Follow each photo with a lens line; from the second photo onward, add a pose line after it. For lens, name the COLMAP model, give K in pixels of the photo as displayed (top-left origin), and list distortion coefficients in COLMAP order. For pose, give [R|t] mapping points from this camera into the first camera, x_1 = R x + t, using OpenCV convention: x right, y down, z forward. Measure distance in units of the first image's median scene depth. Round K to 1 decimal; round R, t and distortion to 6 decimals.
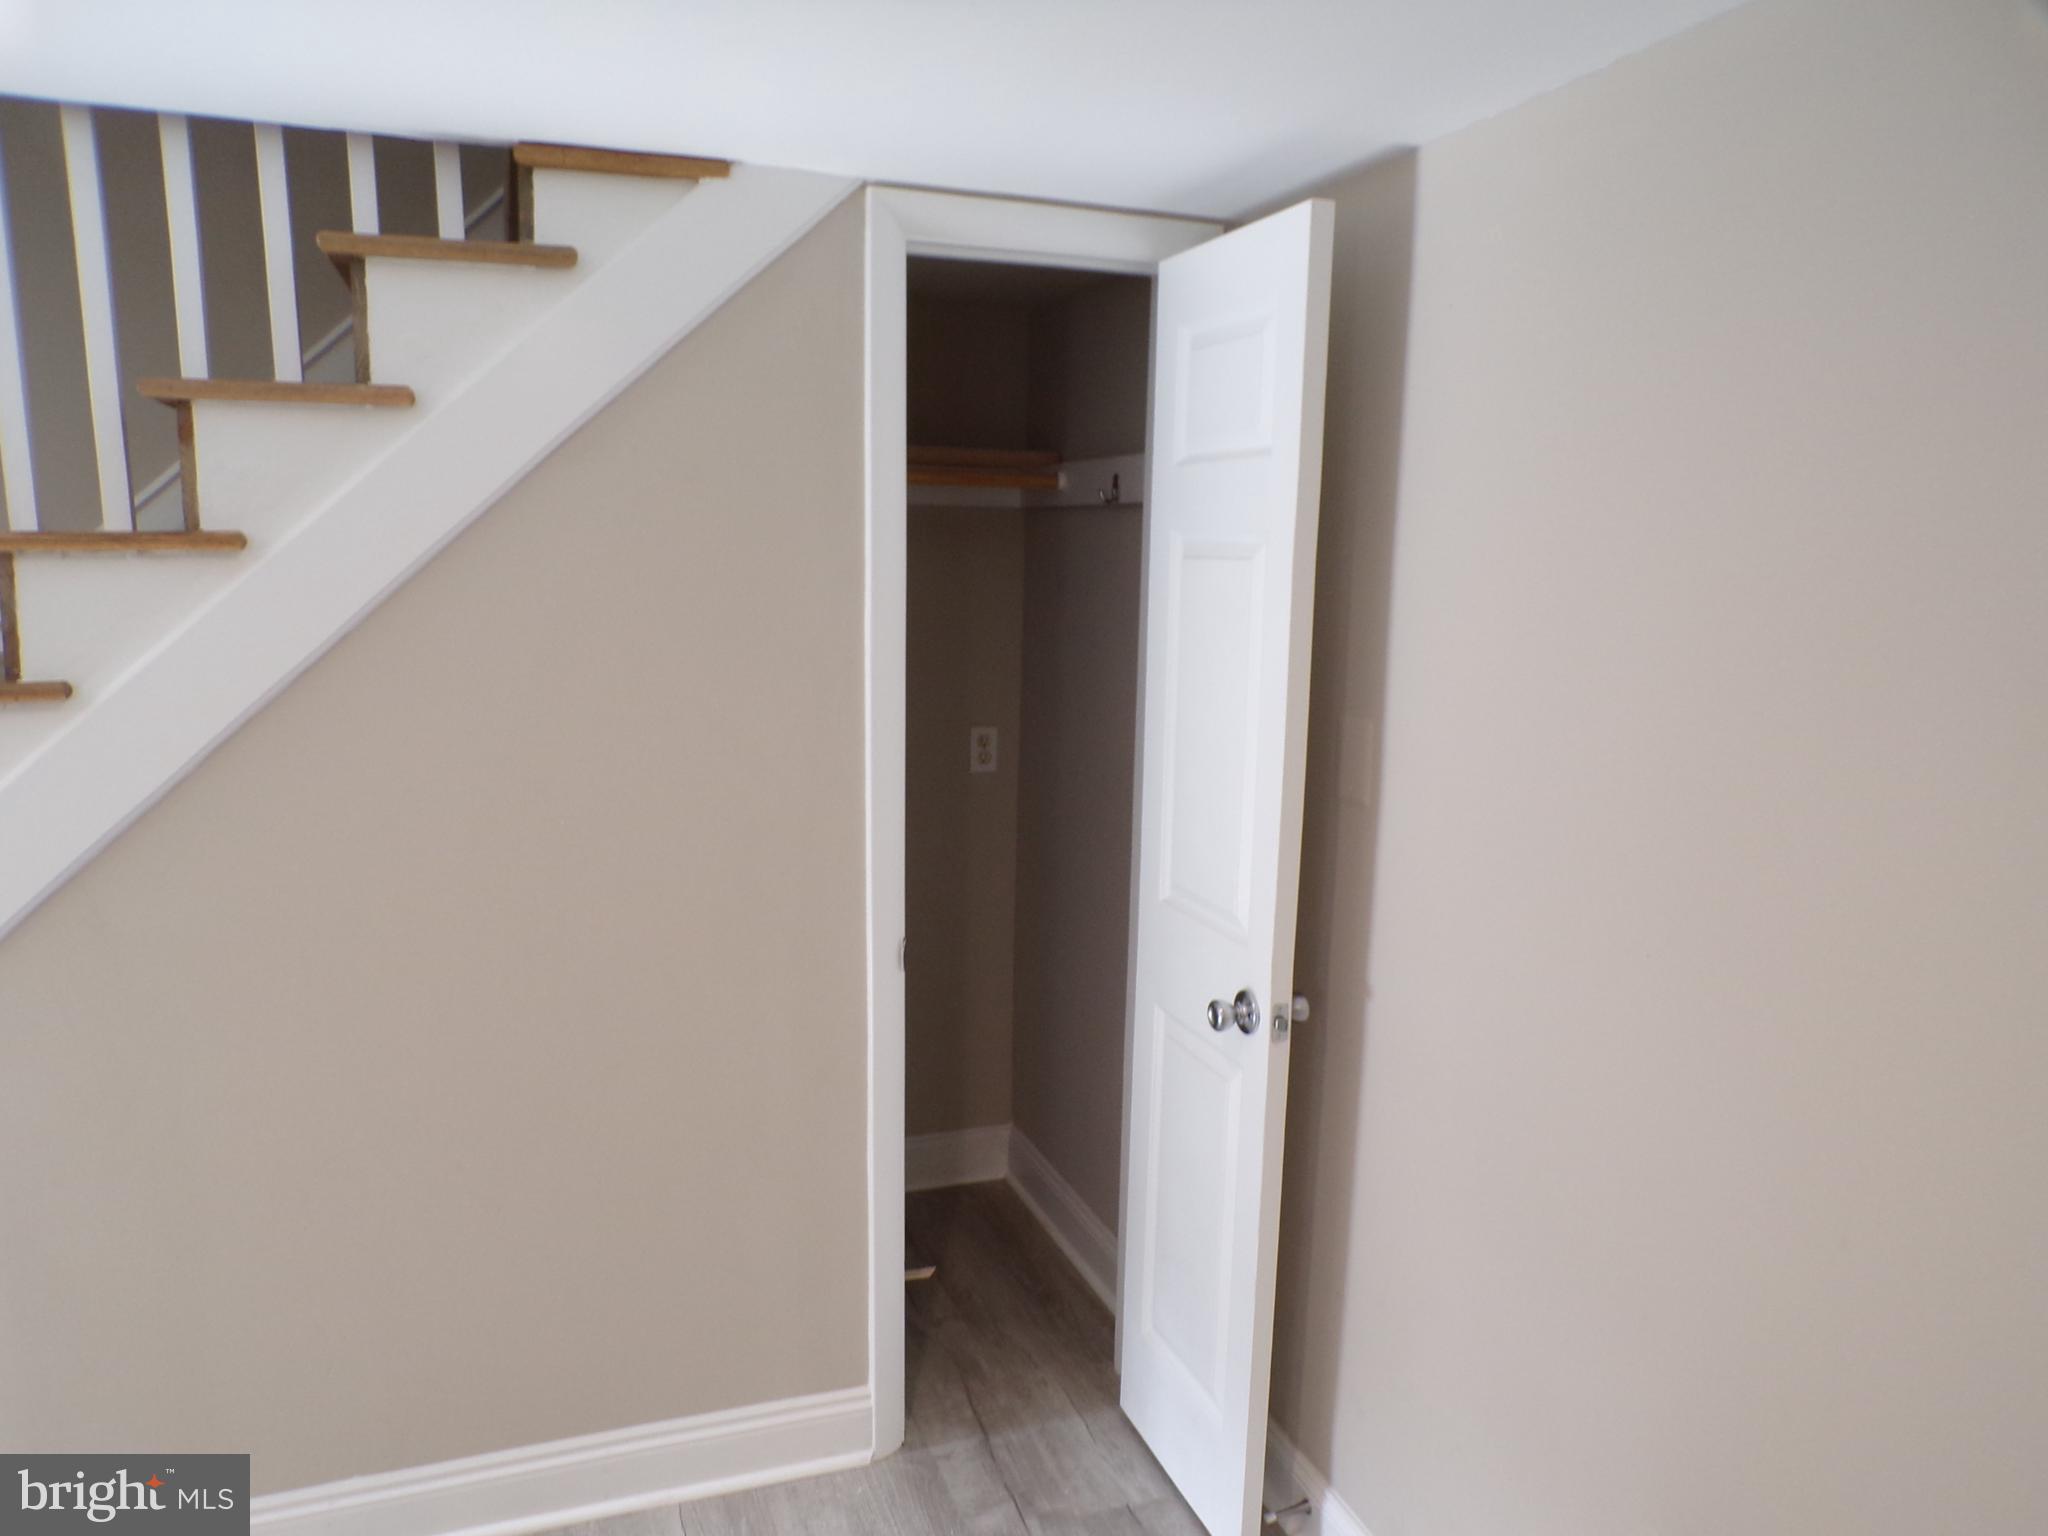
lens RADIAL K [[1399.5, 0, 1018.8], [0, 1399.5, 762.8], [0, 0, 1]] dist [0.008826, -0.001871]
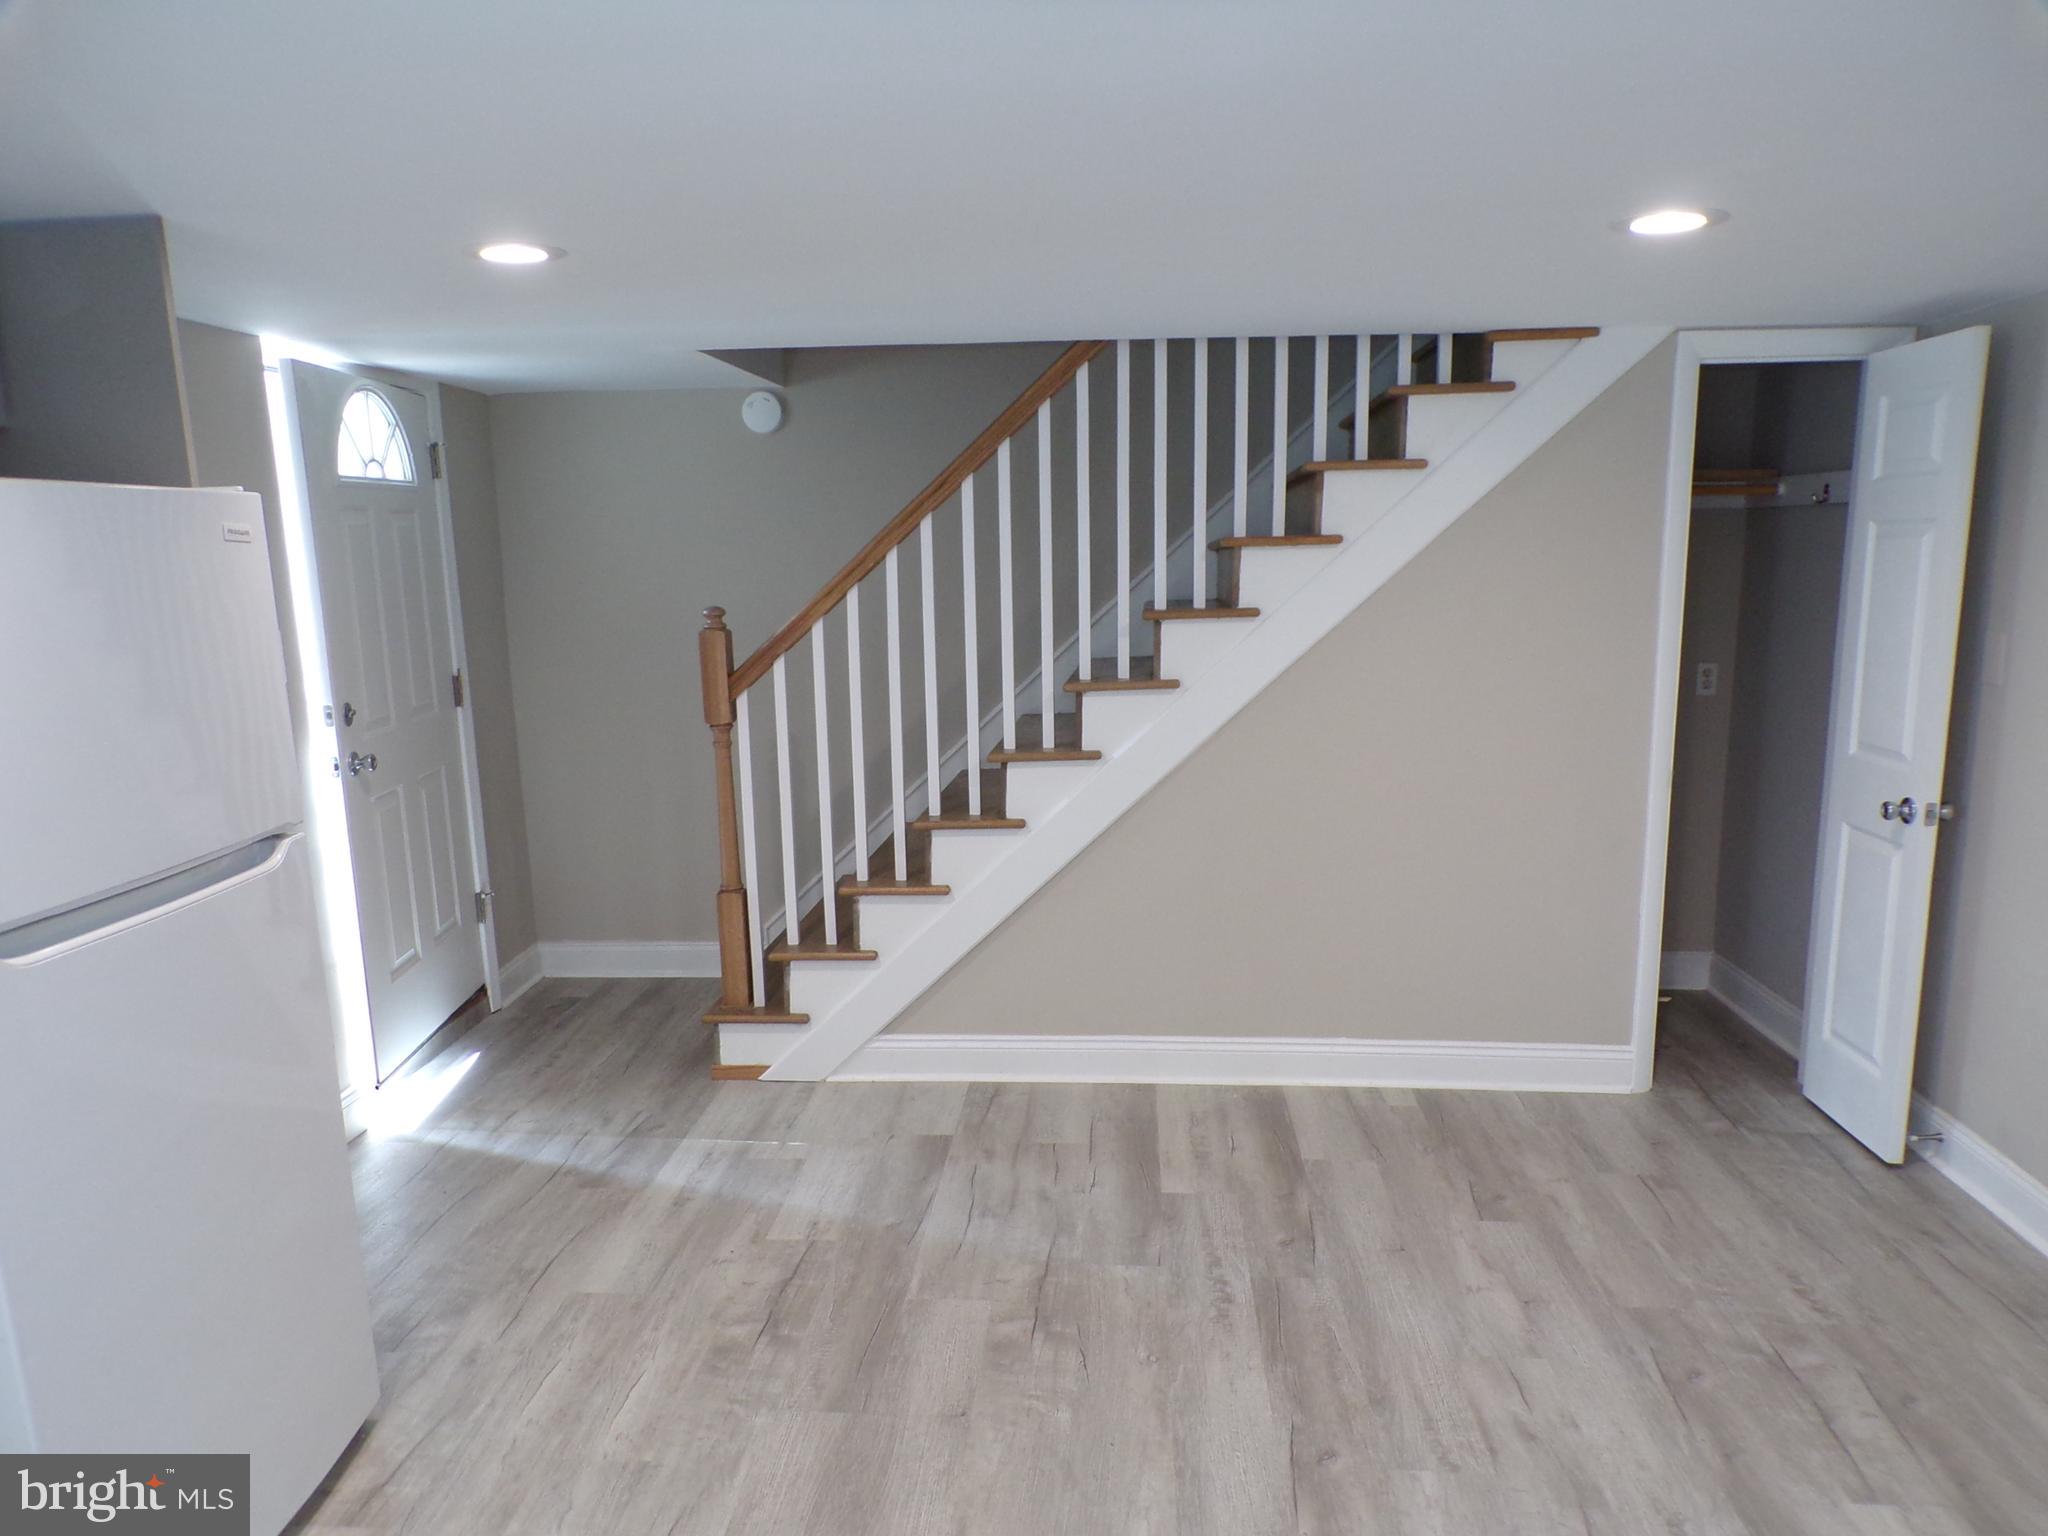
lens RADIAL K [[1399.5, 0, 1042.4], [0, 1399.5, 776.5], [0, 0, 1]] dist [0.008826, -0.001871]
pose [[0.915810, 0.040155, -0.399600, -0.098542], [-0.038950, 0.999179, 0.011138, 0.140174], [0.399719, 0.005364, 0.916622, -0.811796]]
